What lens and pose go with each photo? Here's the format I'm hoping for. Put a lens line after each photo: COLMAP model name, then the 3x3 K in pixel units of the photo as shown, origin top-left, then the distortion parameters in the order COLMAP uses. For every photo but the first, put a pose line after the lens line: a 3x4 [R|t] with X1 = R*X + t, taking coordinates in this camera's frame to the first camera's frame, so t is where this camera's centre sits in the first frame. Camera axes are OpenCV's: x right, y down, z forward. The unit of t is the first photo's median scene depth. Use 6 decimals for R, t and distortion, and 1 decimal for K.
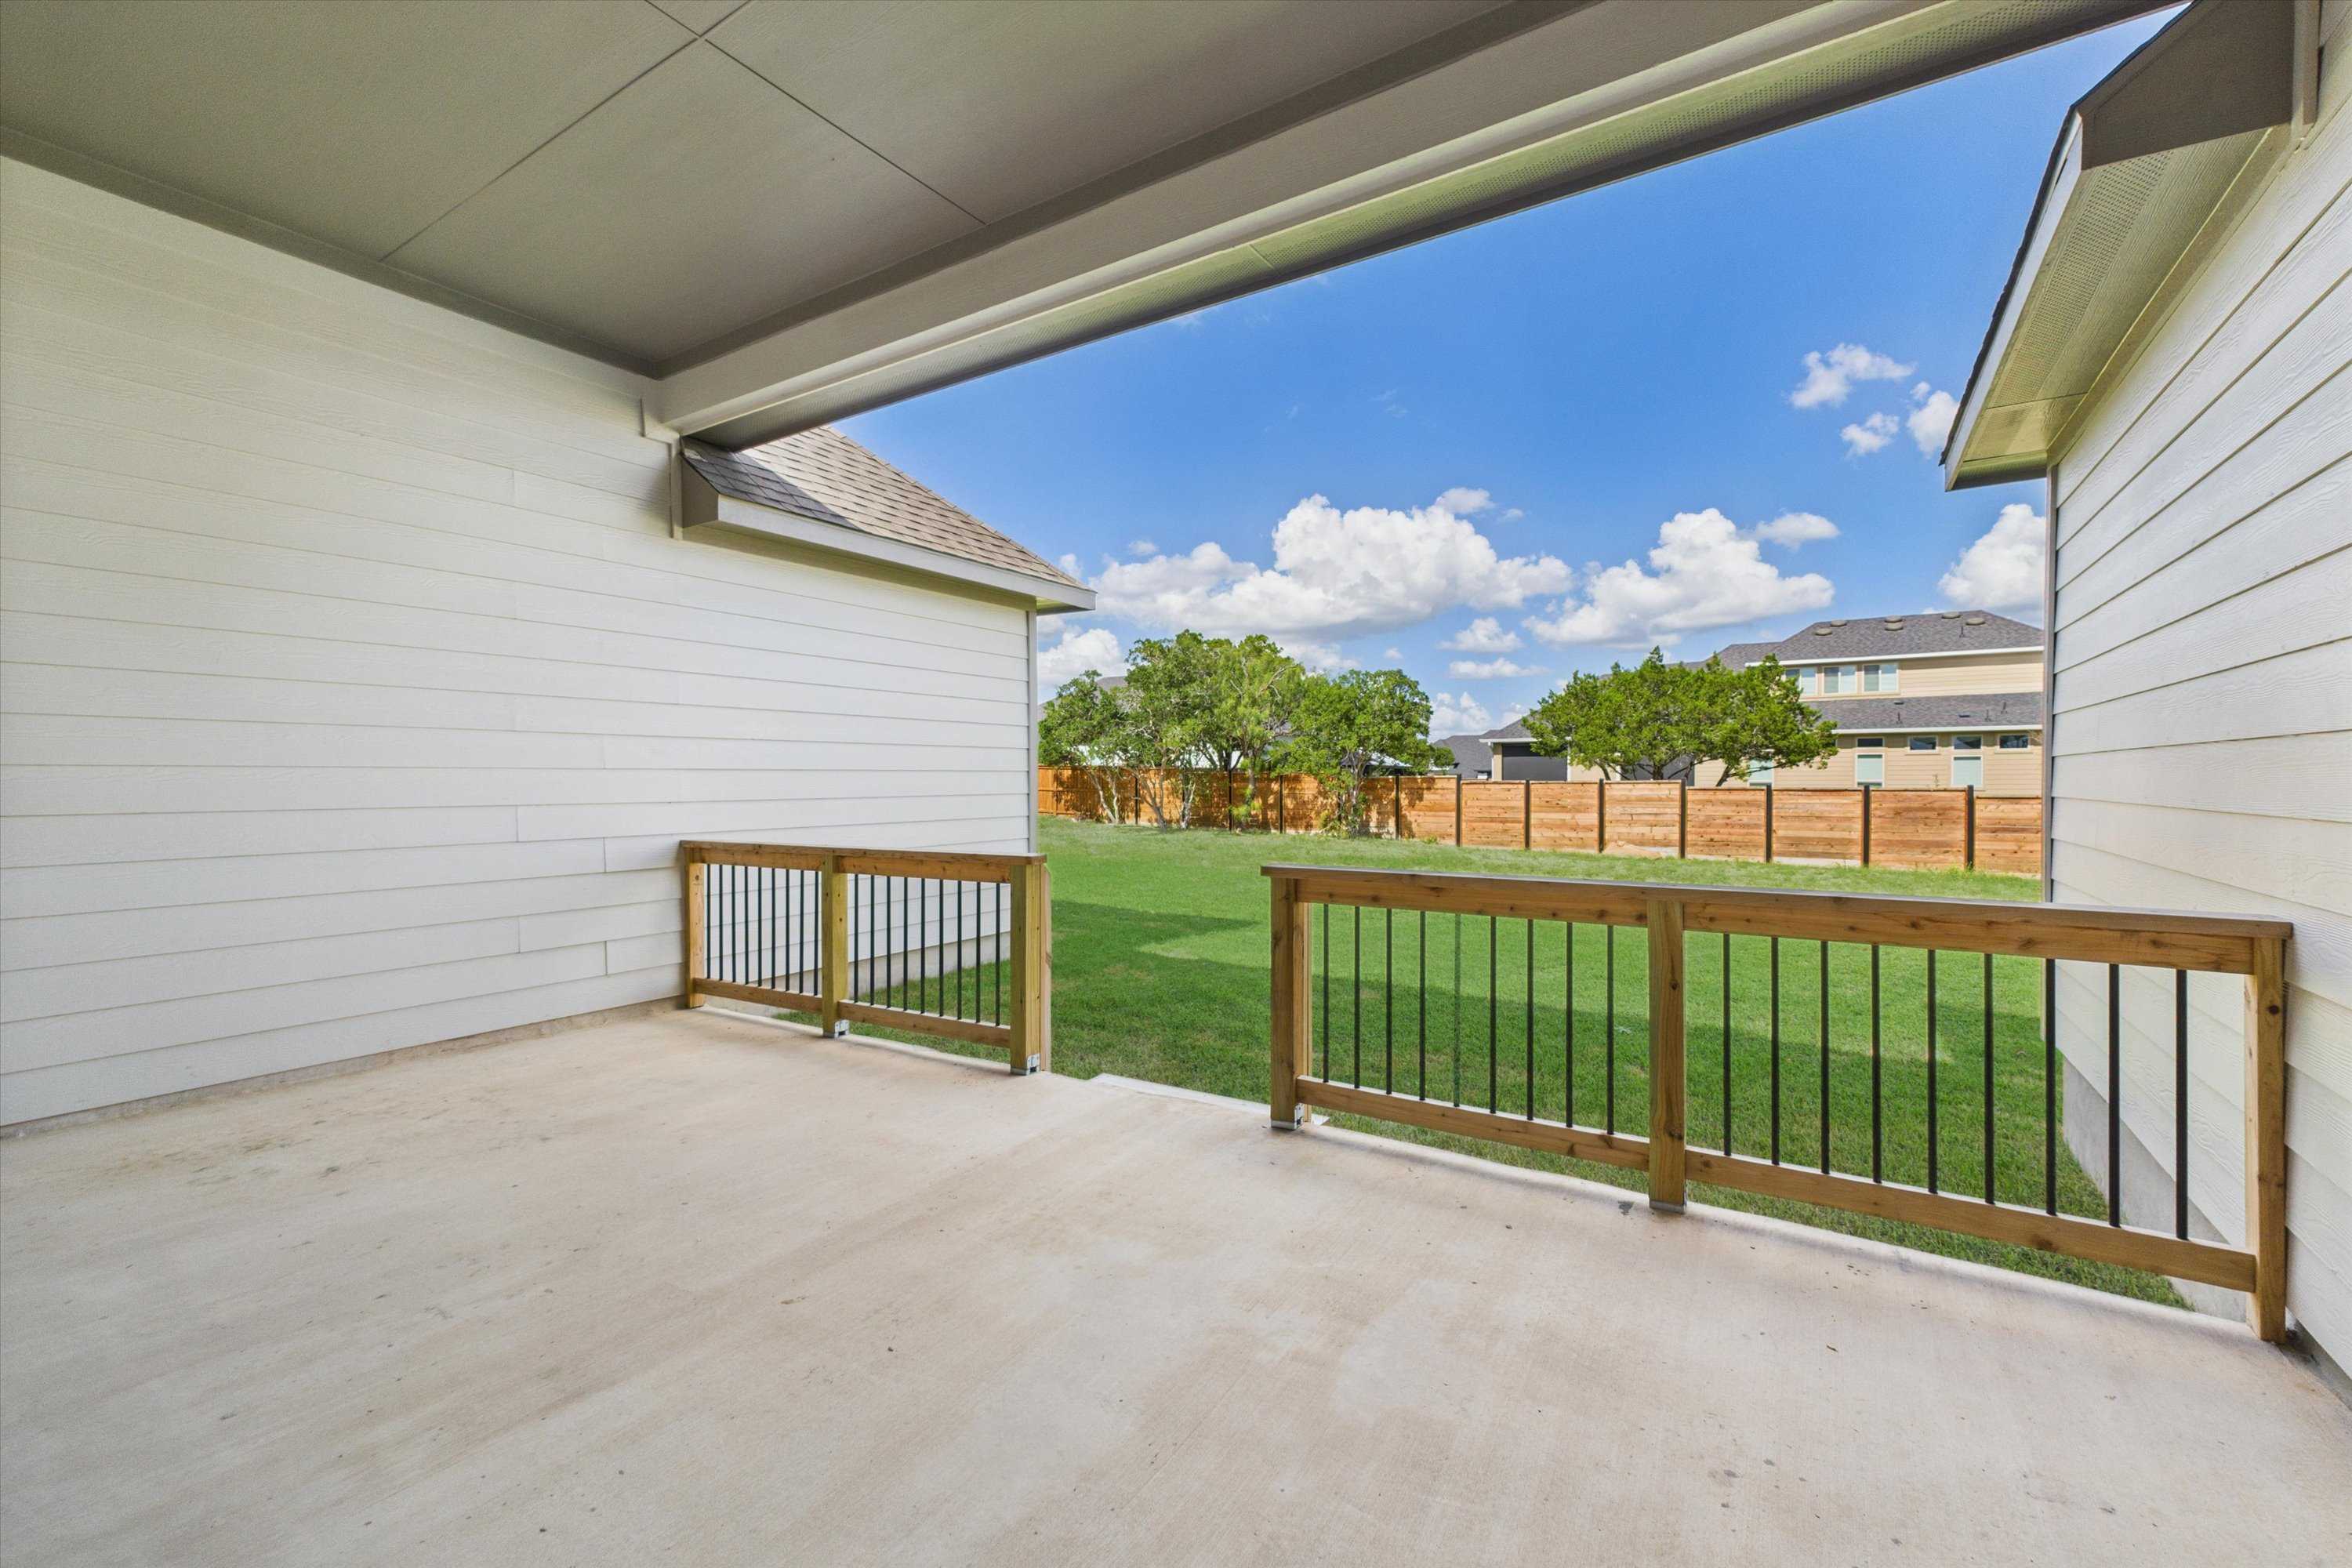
lens RADIAL K [[985.0, 0, 1165.4], [0, 985.0, 781.1], [0, 0, 1]] dist [0.002943, 0.000864]
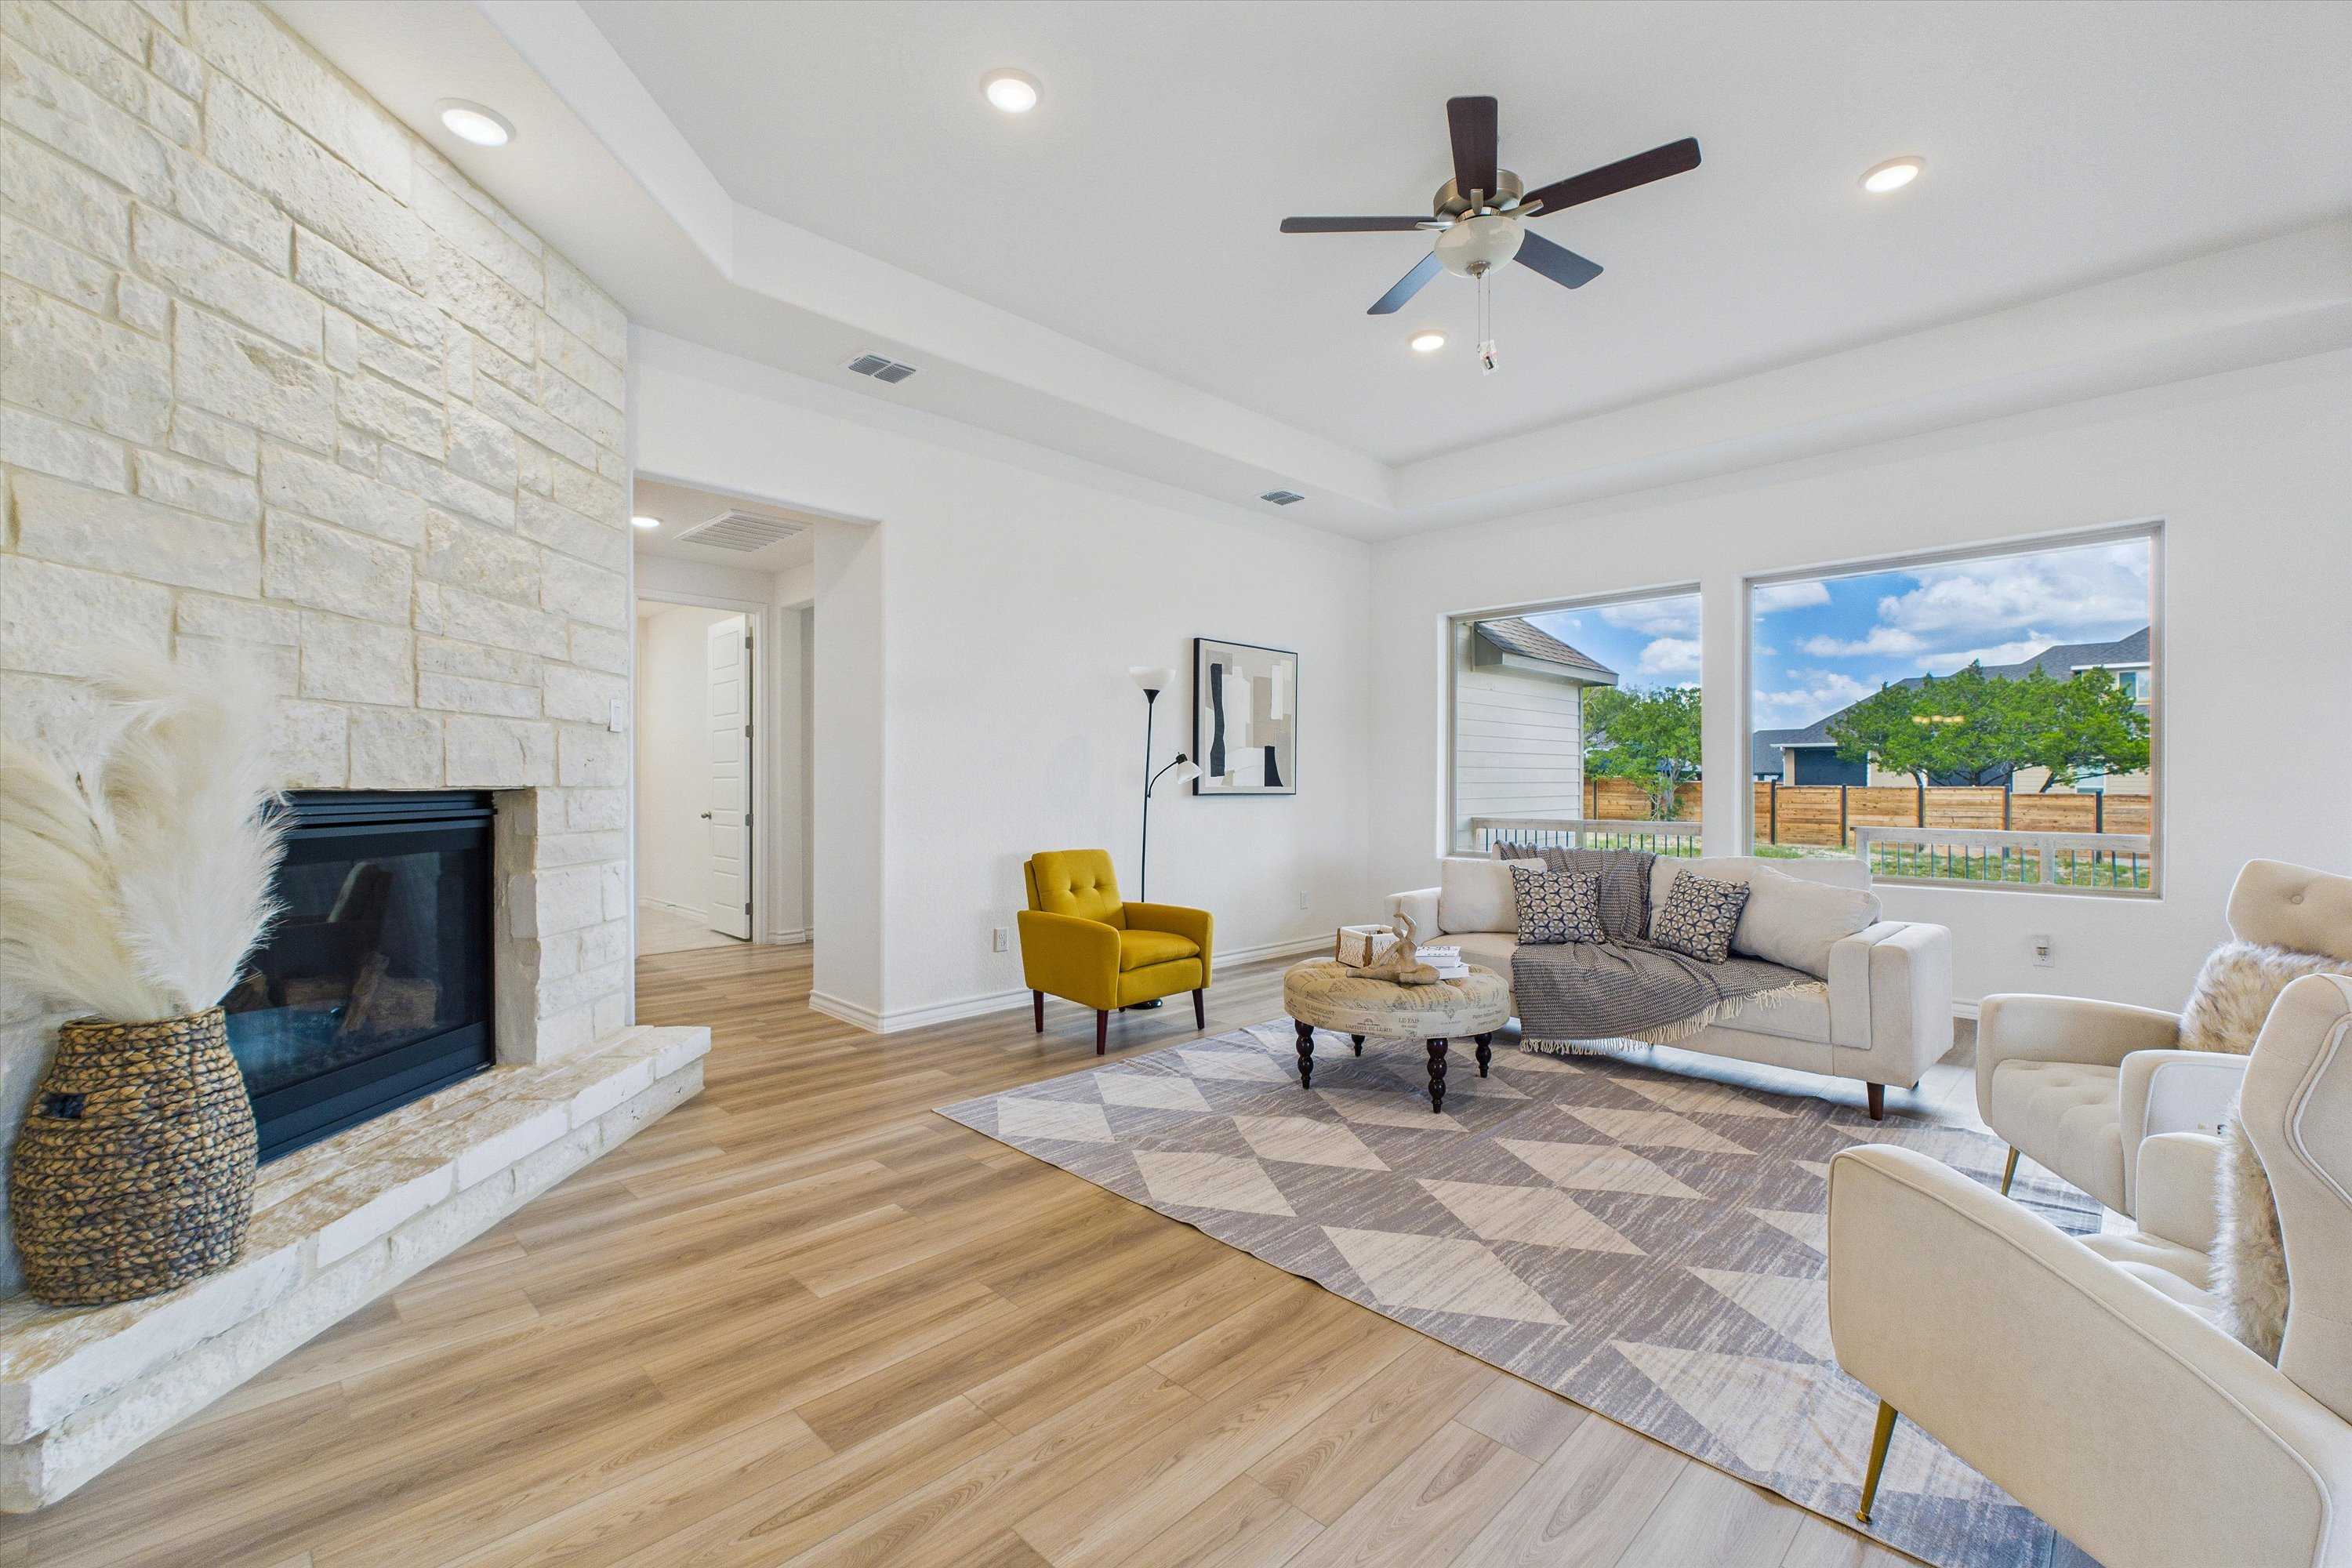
lens RADIAL K [[985.0, 0, 1169.9], [0, 985.0, 782.4], [0, 0, 1]] dist [0.002943, 0.000864]
pose [[0.980621, 0.006505, -0.195807, -0.144498], [-0.006410, 0.999979, 0.001120, -0.000362], [0.195810, 0.000156, 0.980642, -0.213900]]
